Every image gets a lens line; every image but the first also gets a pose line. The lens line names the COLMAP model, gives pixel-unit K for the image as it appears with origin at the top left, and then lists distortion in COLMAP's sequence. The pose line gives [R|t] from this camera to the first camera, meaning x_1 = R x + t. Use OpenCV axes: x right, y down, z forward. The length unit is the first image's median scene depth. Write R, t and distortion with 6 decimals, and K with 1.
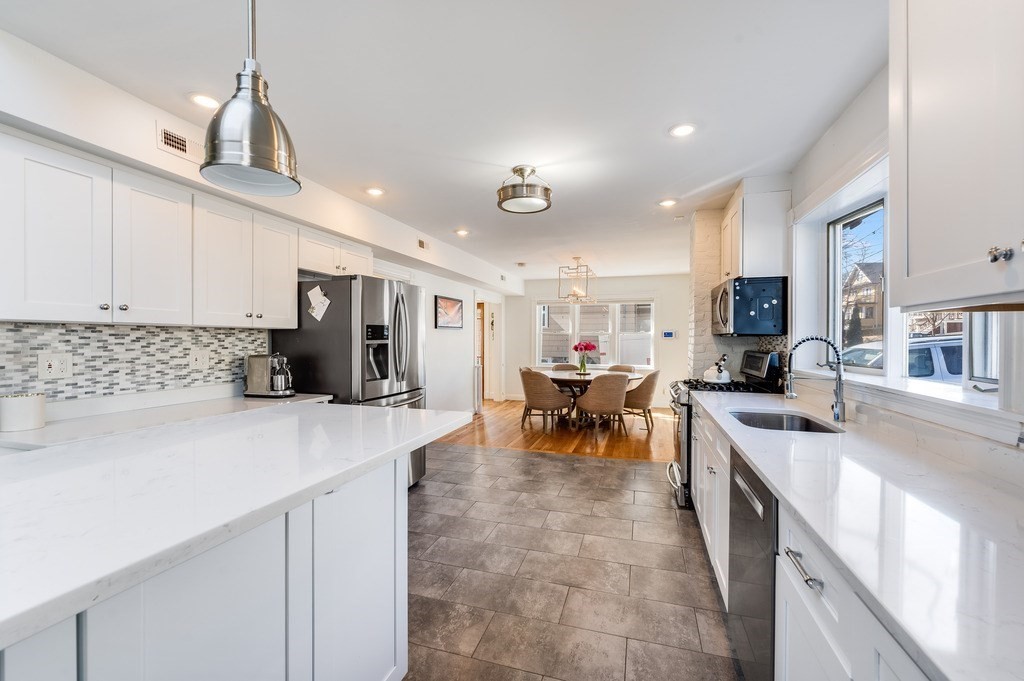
lens RADIAL K [[411.9, 0, 515.8], [0, 411.9, 343.6], [0, 0, 1]] dist [0.001657, -0.001274]
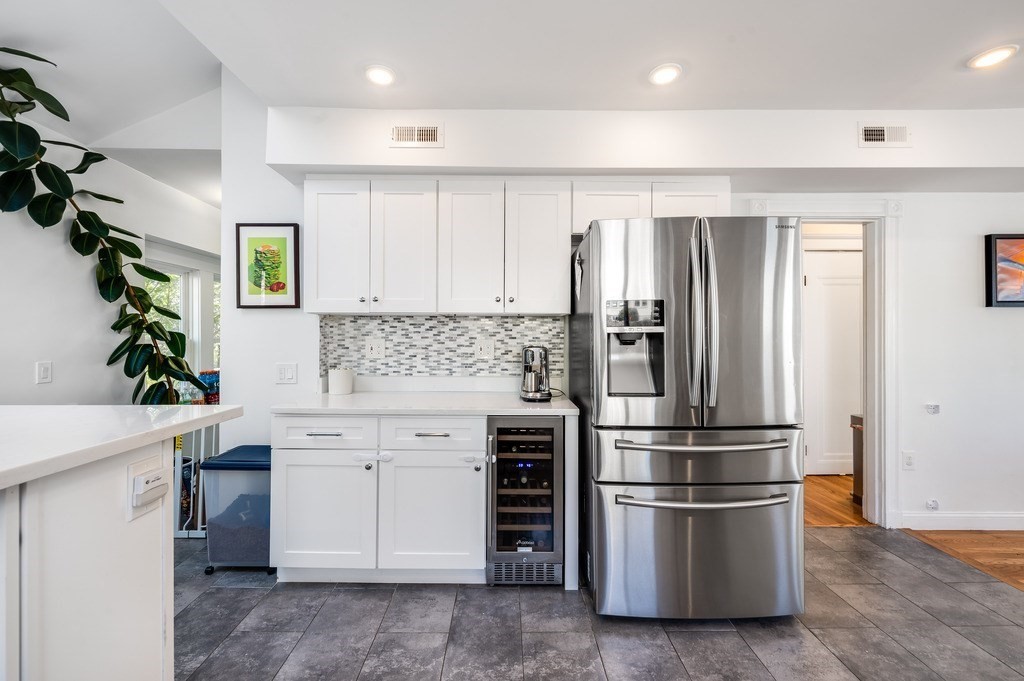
lens RADIAL K [[416.2, 0, 511.0], [0, 416.2, 332.7], [0, 0, 1]] dist [-0.001088, 0.000214]
pose [[0.301532, -0.003649, -0.953449, 0.212896], [-0.012790, 0.999887, -0.007871, 0.007417], [0.953370, 0.014568, 0.301451, 0.839619]]
